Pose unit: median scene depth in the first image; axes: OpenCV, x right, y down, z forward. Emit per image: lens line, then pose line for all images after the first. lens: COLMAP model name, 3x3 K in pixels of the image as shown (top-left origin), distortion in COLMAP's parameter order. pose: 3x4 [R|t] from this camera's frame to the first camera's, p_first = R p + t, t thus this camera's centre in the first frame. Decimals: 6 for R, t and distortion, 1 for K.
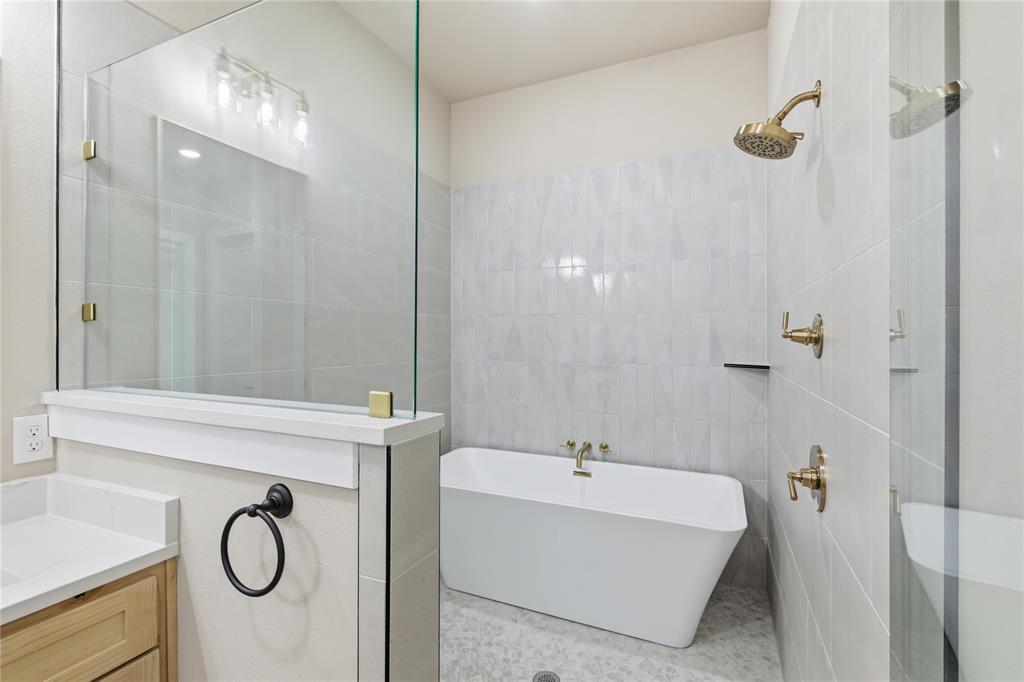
lens RADIAL K [[467.0, 0, 514.6], [0, 467.0, 336.3], [0, 0, 1]] dist [-0.000867, 0.000874]
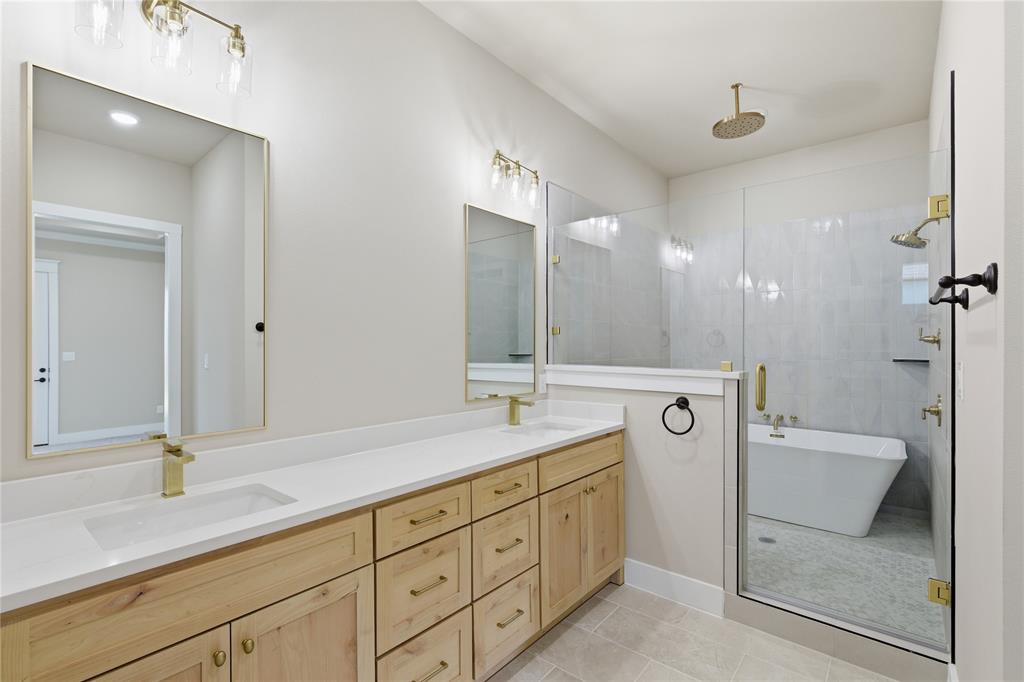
lens RADIAL K [[467.0, 0, 514.4], [0, 467.0, 341.3], [0, 0, 1]] dist [-0.000867, 0.000874]
pose [[0.960100, -0.002717, -0.279644, -0.317771], [0.003000, 0.999995, 0.000584, 0.000034], [0.279641, -0.001400, 0.960104, -0.843108]]
